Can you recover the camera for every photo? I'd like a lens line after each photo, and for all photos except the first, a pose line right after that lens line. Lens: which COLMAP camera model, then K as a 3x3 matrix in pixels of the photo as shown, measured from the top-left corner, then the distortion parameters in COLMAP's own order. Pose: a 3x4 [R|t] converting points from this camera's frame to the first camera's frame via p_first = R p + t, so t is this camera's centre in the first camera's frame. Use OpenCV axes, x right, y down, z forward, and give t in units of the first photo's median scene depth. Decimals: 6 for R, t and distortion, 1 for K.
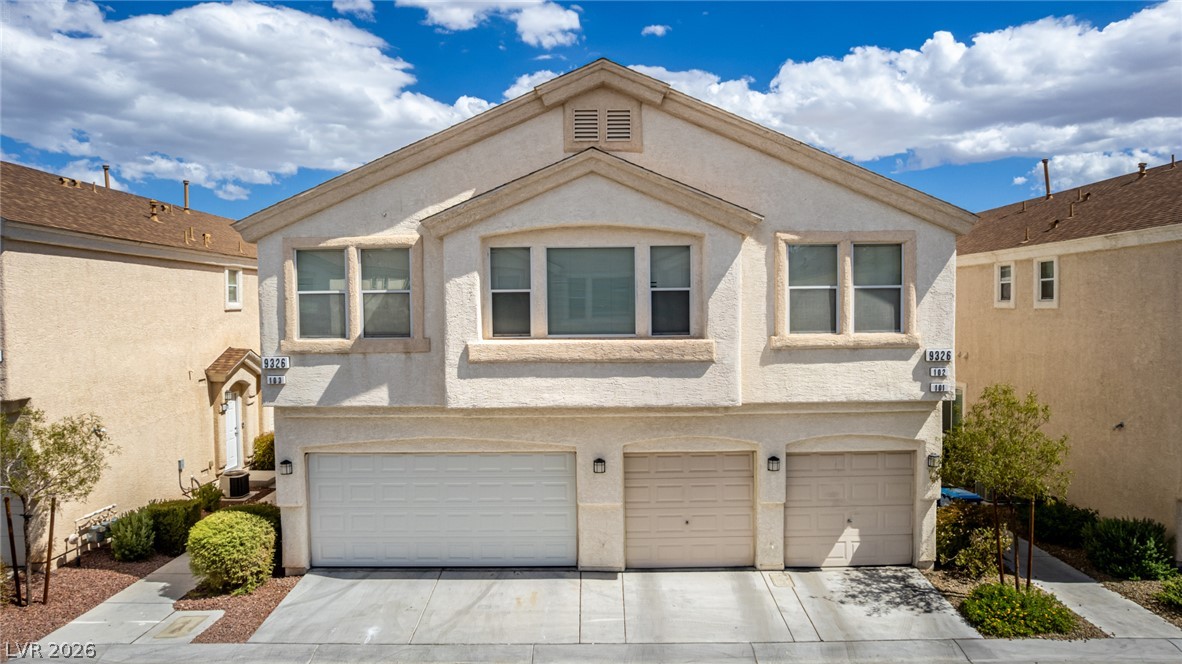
lens RADIAL K [[753.6, 0, 588.4], [0, 753.6, 333.9], [0, 0, 1]] dist [-0.023191, 0.004493]
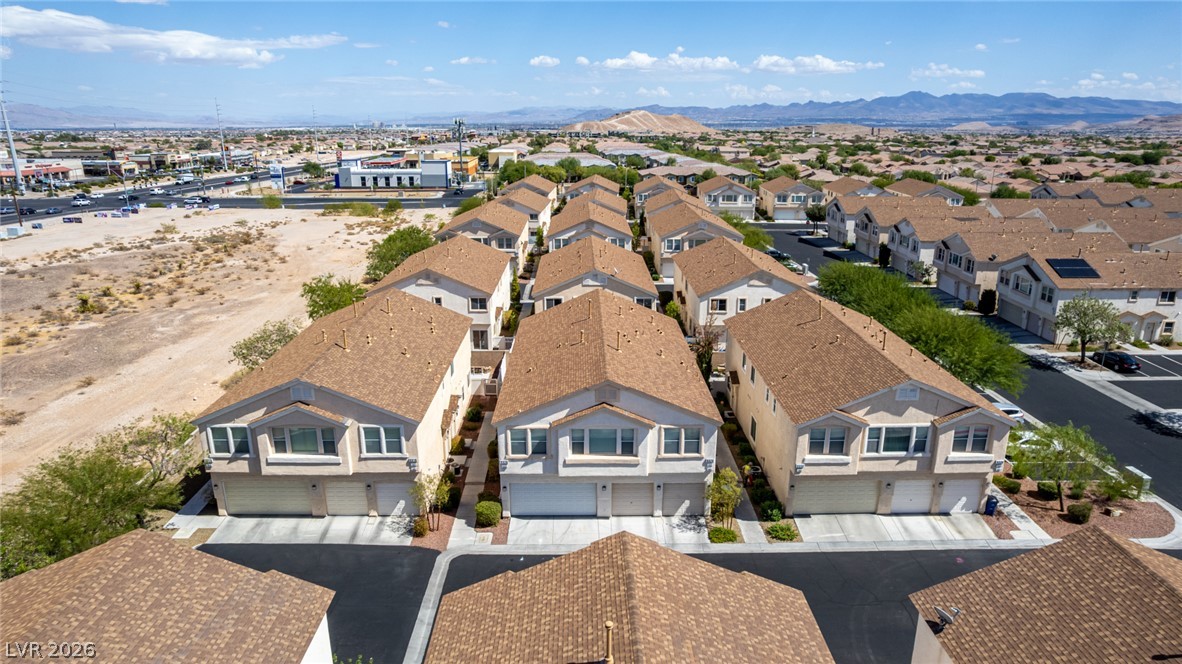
lens RADIAL K [[753.6, 0, 591.6], [0, 753.6, 332.5], [0, 0, 1]] dist [-0.023191, 0.004493]
pose [[0.999611, 0.003306, 0.027685, -0.136000], [-0.010281, 0.966674, 0.255804, -1.331896], [-0.025917, -0.255989, 0.966332, -1.992531]]
